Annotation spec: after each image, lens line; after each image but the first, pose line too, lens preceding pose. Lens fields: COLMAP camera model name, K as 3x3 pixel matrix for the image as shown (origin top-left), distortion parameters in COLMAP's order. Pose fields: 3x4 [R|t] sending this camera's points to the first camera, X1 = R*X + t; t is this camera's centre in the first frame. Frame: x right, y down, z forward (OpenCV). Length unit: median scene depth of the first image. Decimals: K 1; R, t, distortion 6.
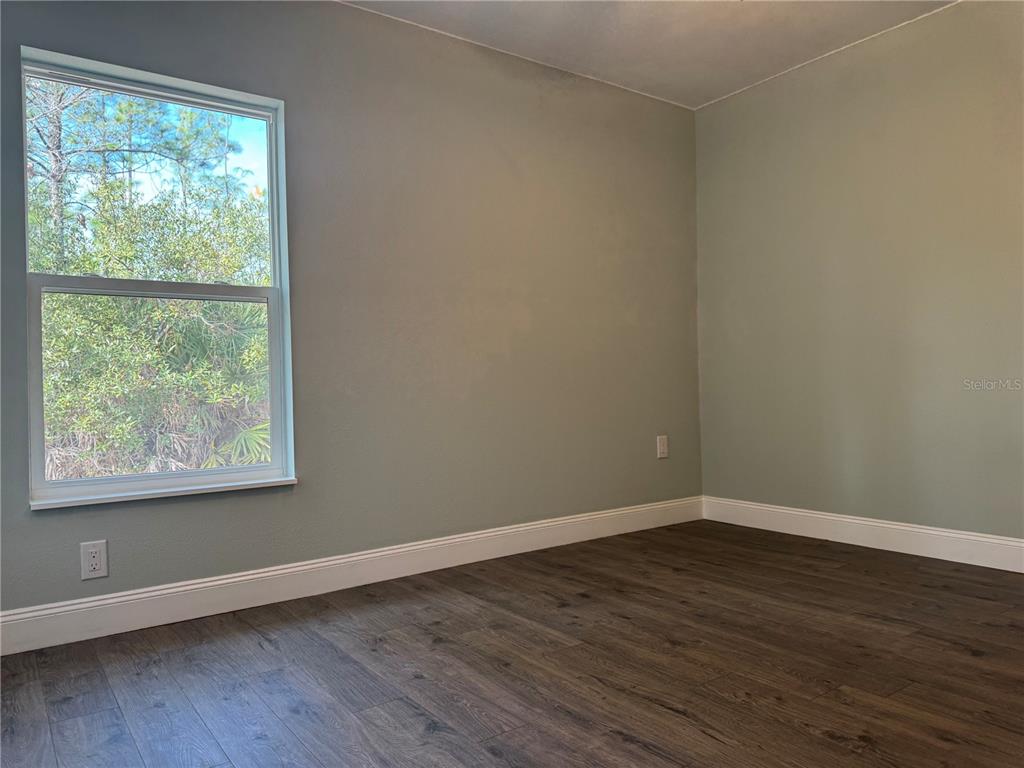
lens RADIAL K [[721.2, 0, 511.8], [0, 721.2, 382.4], [0, 0, 1]] dist [0.075425, -0.094927]
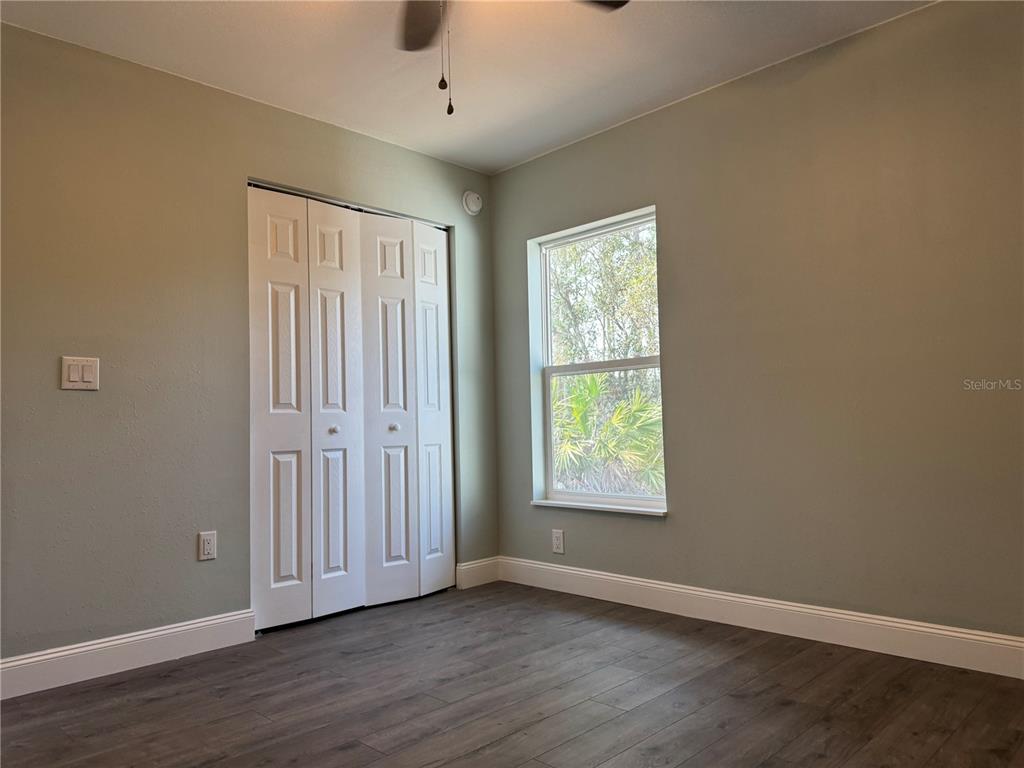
lens RADIAL K [[721.2, 0, 511.8], [0, 721.2, 382.4], [0, 0, 1]] dist [0.075425, -0.094927]
pose [[0.176833, -0.039639, -0.983442, 0.979536], [0.021234, 0.999110, -0.036452, -0.049303], [0.984012, -0.014436, 0.177517, 0.625433]]
